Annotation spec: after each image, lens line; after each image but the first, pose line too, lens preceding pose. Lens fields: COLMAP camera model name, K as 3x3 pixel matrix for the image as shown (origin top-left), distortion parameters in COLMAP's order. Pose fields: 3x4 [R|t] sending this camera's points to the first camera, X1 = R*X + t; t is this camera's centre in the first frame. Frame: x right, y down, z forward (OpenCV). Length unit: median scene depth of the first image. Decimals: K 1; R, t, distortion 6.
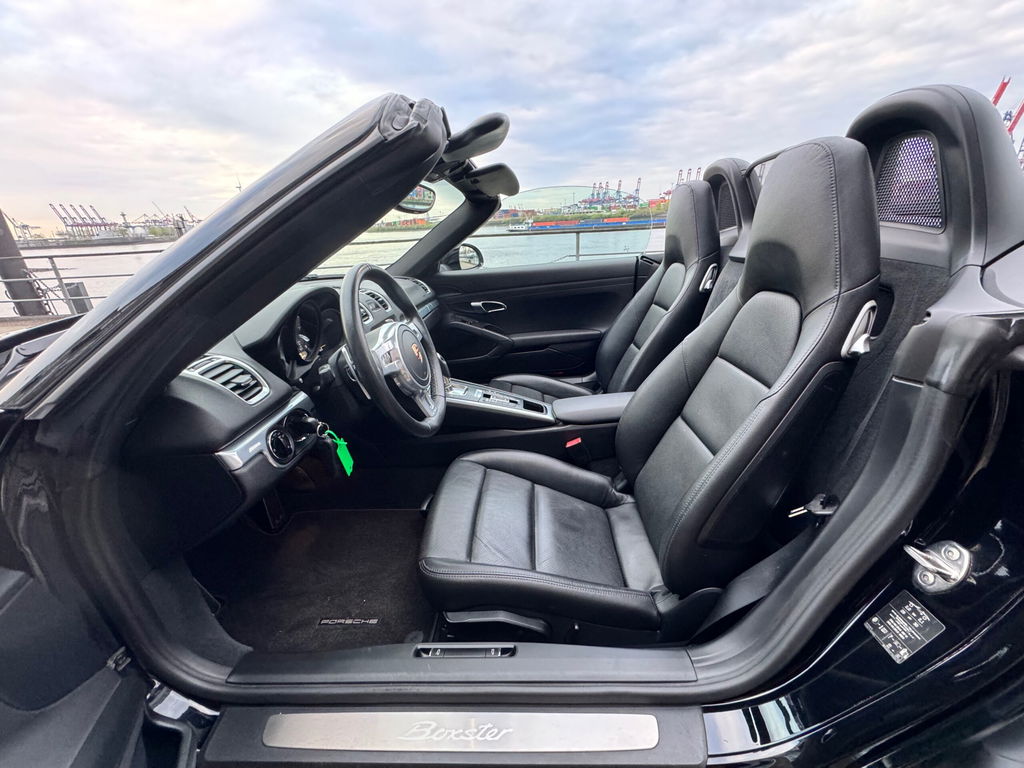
lens RADIAL K [[410.1, 0, 509.6], [0, 410.1, 382.9], [0, 0, 1]] dist [-0.001801, -0.000423]
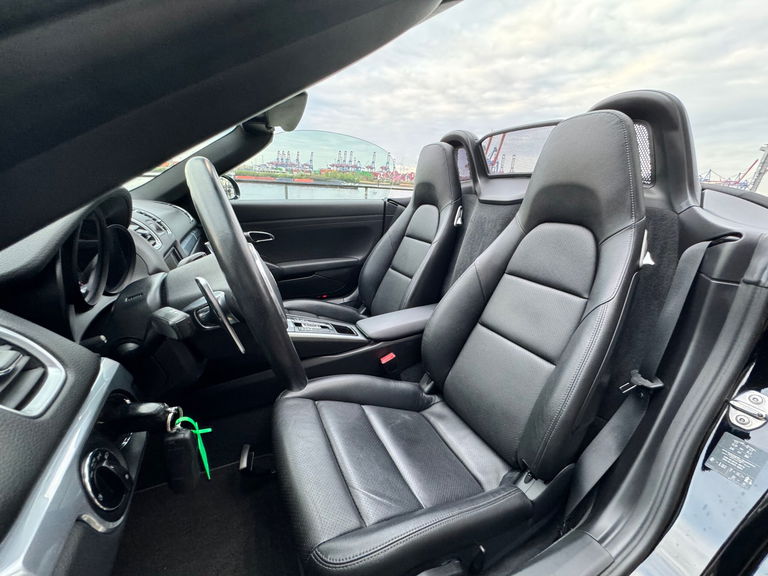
lens RADIAL K [[307.6, 0, 382.0], [0, 307.6, 288.7], [0, 0, 1]] dist [-0.001801, -0.000423]
pose [[0.874967, -0.060654, 0.480369, -0.238925], [0.080125, 0.996582, -0.020109, -0.023788], [-0.477507, 0.056084, 0.876836, 0.278638]]
